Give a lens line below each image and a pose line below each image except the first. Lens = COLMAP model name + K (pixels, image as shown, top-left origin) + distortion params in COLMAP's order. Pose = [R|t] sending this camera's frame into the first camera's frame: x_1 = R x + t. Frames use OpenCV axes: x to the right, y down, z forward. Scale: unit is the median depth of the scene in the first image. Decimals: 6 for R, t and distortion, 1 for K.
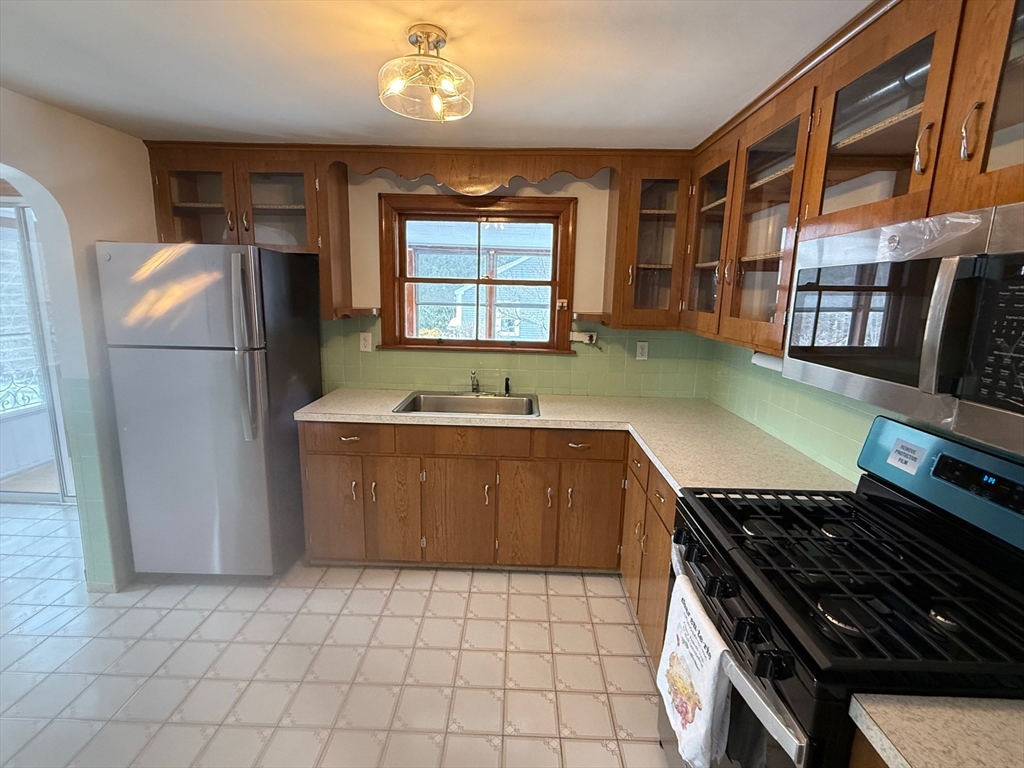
lens RADIAL K [[485.7, 0, 510.1], [0, 485.7, 384.2], [0, 0, 1]] dist [0.000188, 0.000088]
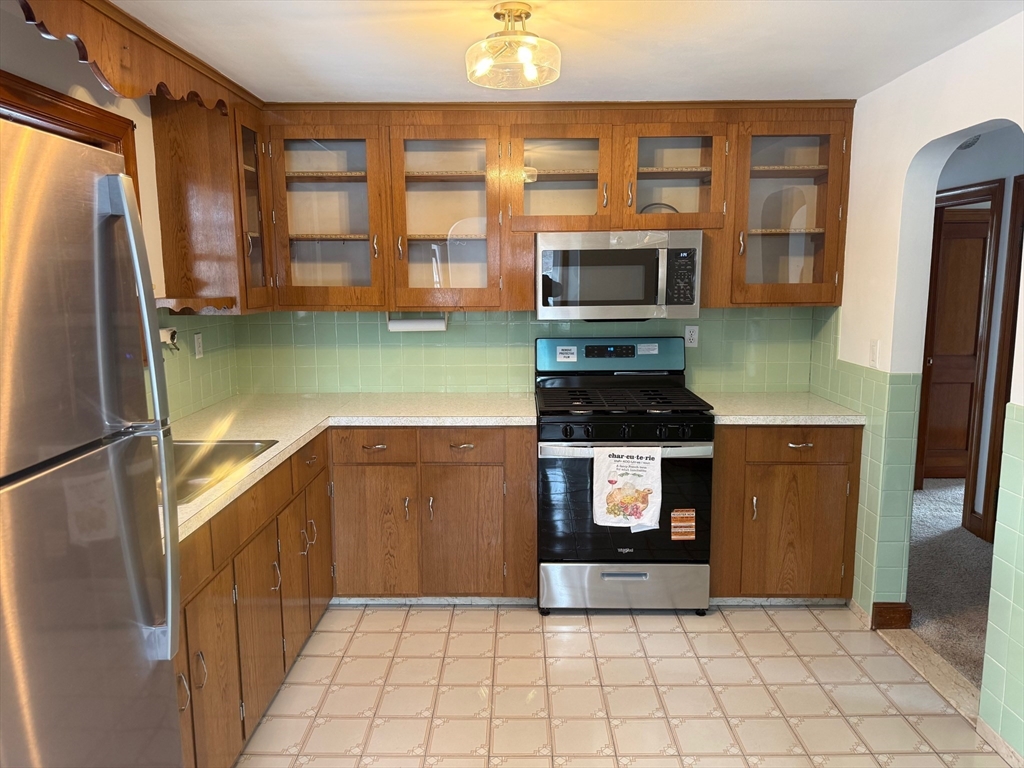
lens RADIAL K [[719.1, 0, 512.3], [0, 719.1, 382.9], [0, 0, 1]] dist [-0.000307, 0.000037]
pose [[-0.016851, -0.170603, 0.985196, -1.879474], [0.194954, 0.965863, 0.170590, -0.248873], [-0.980668, 0.194943, 0.016984, 1.205883]]
